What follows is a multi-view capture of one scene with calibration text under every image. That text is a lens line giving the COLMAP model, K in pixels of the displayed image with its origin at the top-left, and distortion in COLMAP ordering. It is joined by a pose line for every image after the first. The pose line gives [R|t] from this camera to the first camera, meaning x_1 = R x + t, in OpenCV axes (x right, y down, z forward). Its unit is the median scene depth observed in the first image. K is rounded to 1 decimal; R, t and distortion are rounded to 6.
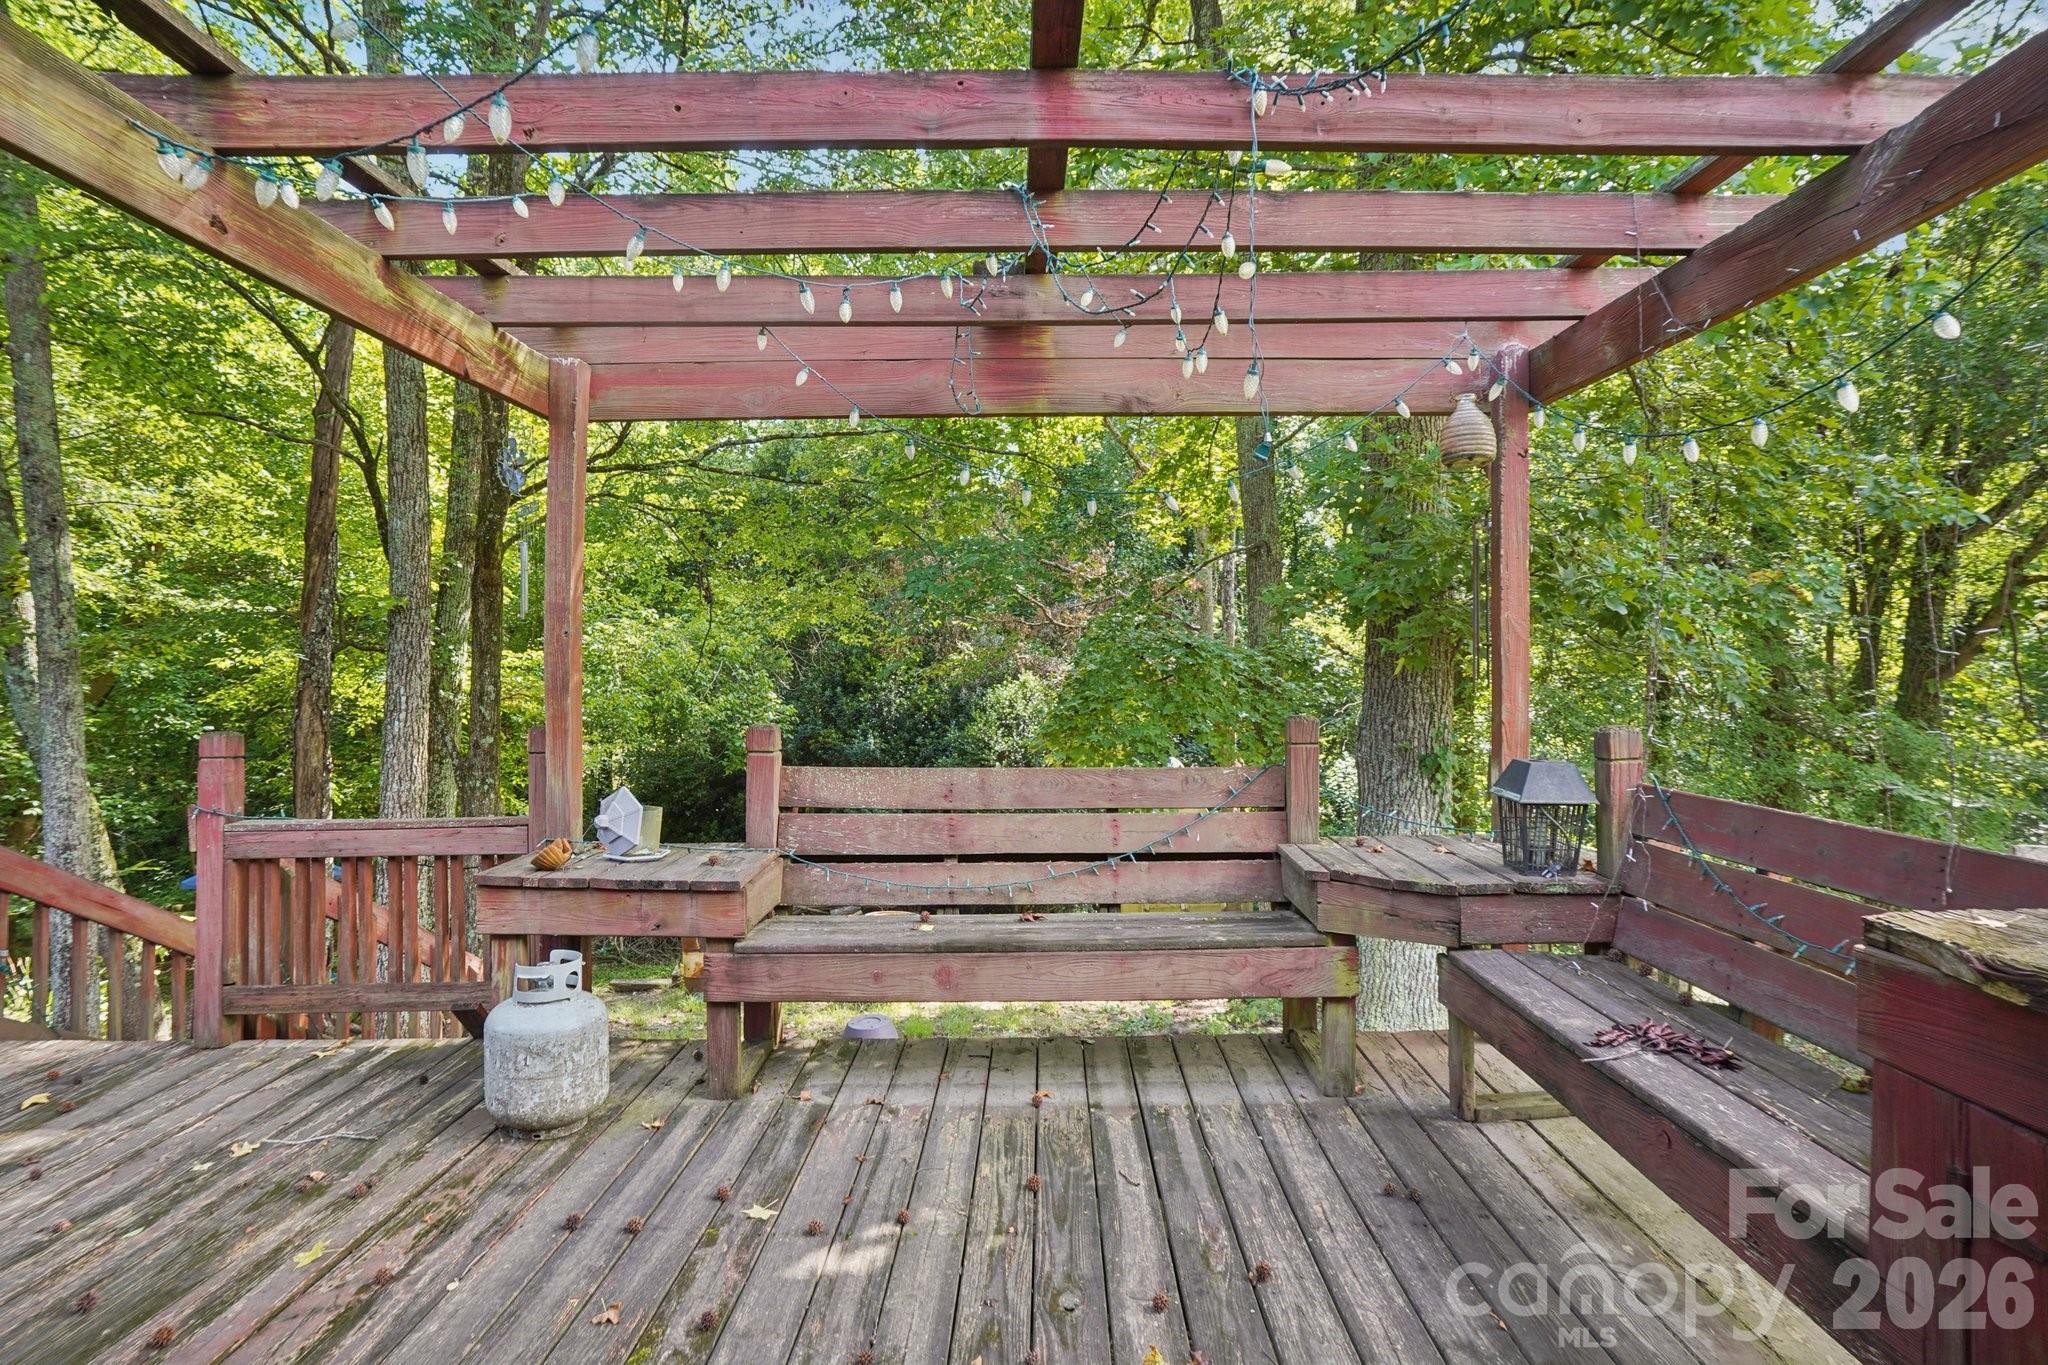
lens RADIAL K [[1068.0, 0, 1055.7], [0, 1068.0, 695.0], [0, 0, 1]] dist [-0.064325, 0.030131]
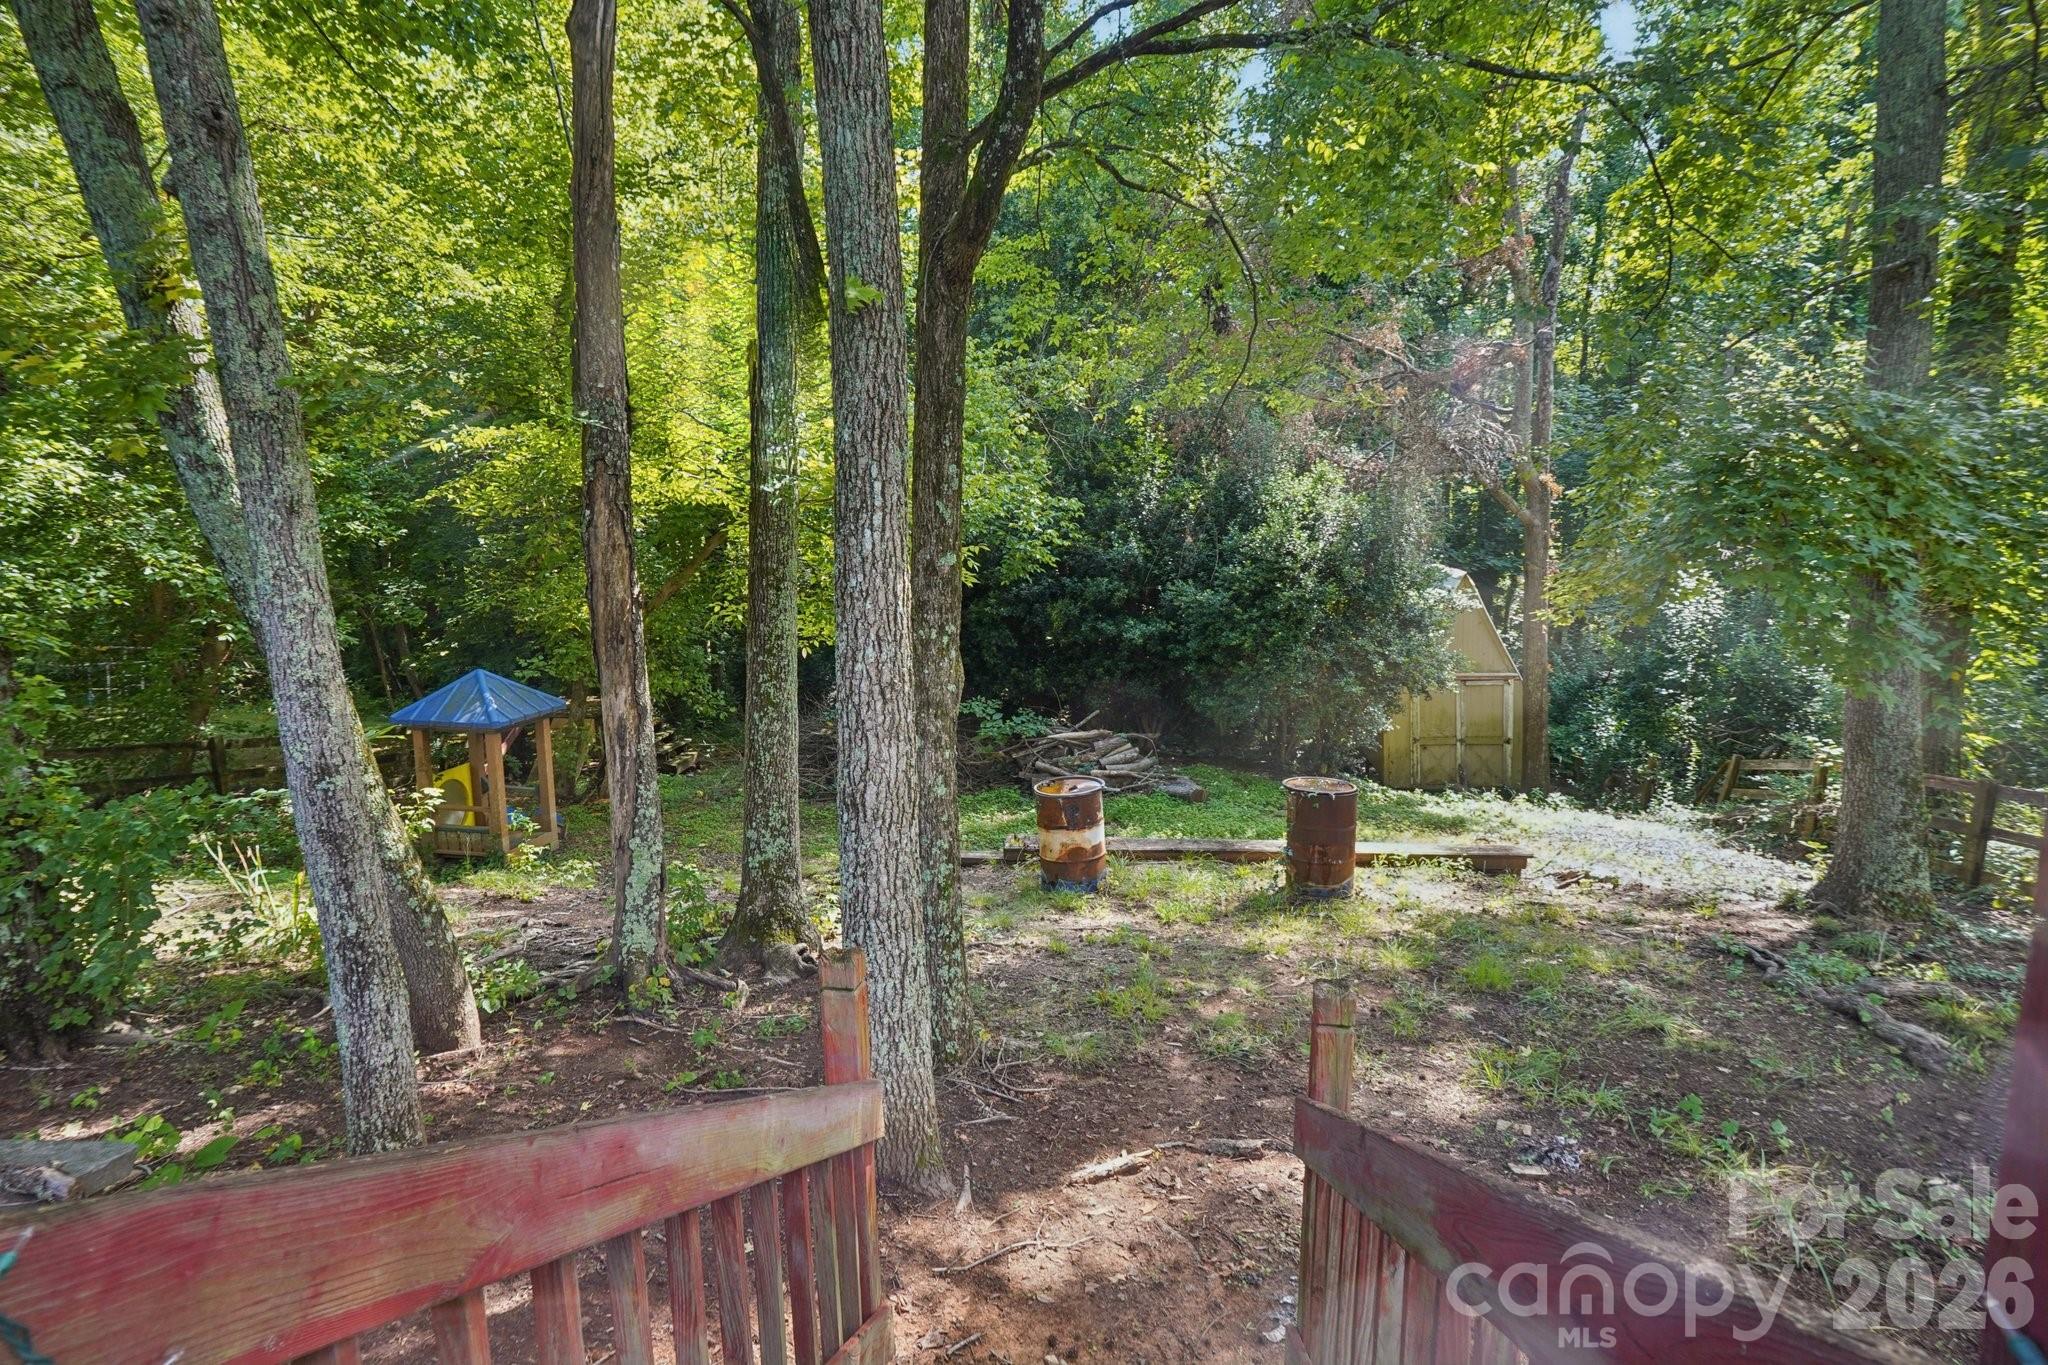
lens RADIAL K [[1068.0, 0, 1055.7], [0, 1068.0, 695.0], [0, 0, 1]] dist [-0.064325, 0.030131]
pose [[0.995173, 0.014912, -0.097001, -0.467822], [0.003437, 0.982488, 0.186295, 0.007040], [0.098081, -0.185729, 0.977694, 0.455846]]
